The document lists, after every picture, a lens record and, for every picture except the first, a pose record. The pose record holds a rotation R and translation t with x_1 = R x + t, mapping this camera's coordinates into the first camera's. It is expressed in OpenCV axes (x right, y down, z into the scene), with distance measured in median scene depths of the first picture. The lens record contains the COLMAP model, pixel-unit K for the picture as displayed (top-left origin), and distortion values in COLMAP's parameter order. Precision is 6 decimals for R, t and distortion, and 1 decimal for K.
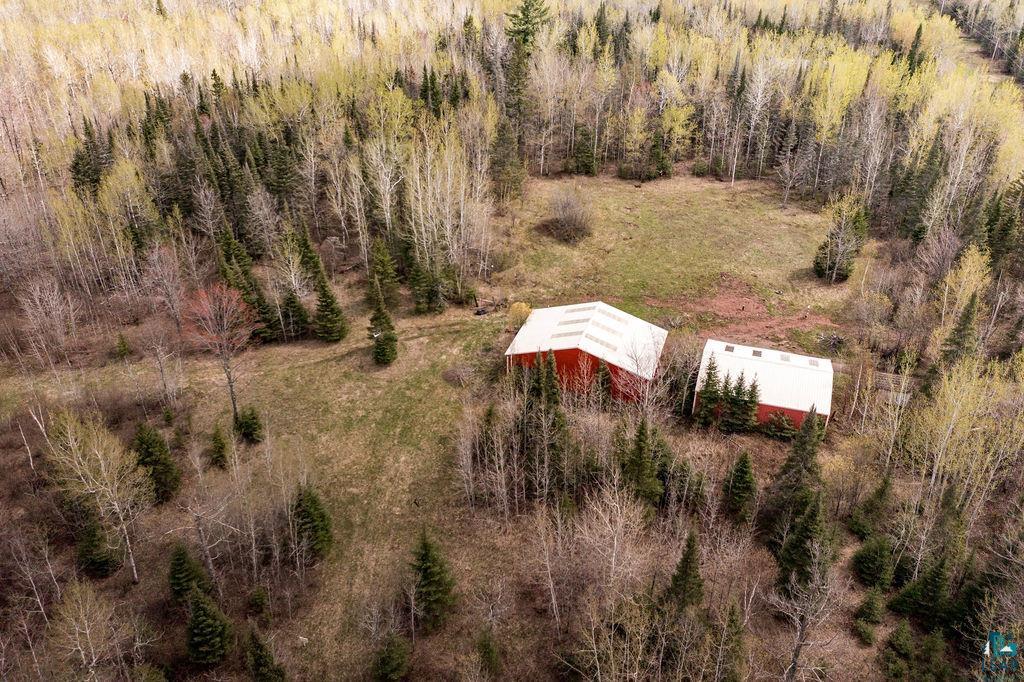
lens RADIAL K [[798.7, 0, 517.8], [0, 798.7, 340.5], [0, 0, 1]] dist [0.004626, 0.000484]
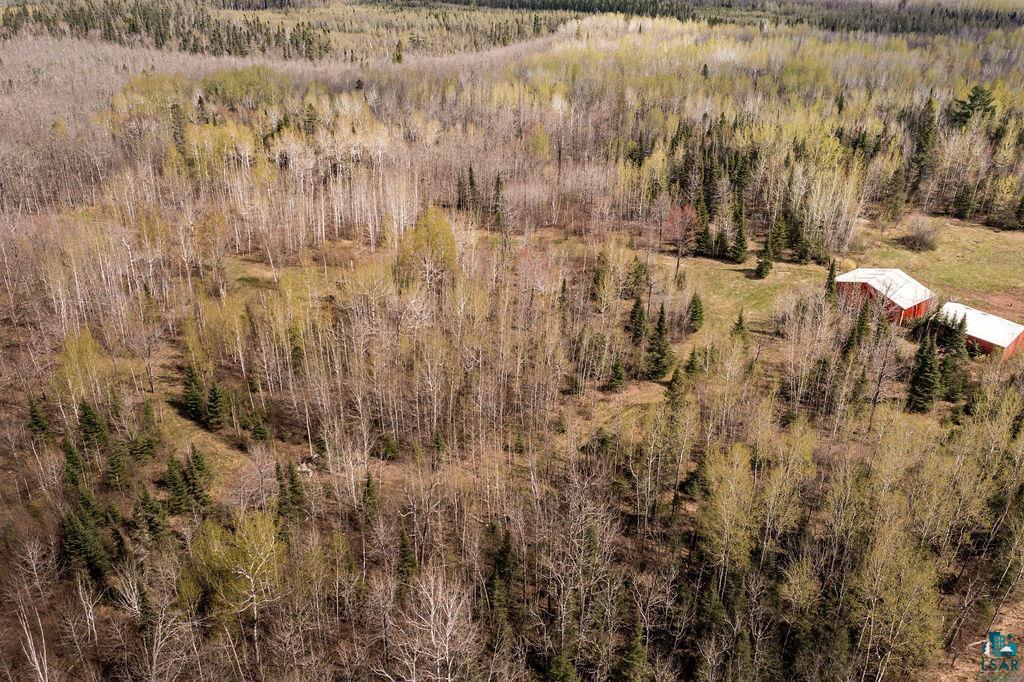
lens RADIAL K [[798.7, 0, 512.8], [0, 798.7, 347.8], [0, 0, 1]] dist [0.004626, 0.000484]
pose [[0.813095, 0.270900, -0.515256, 0.285601], [-0.303131, 0.952682, 0.022527, 0.253102], [0.496978, 0.137874, 0.856740, -0.642732]]
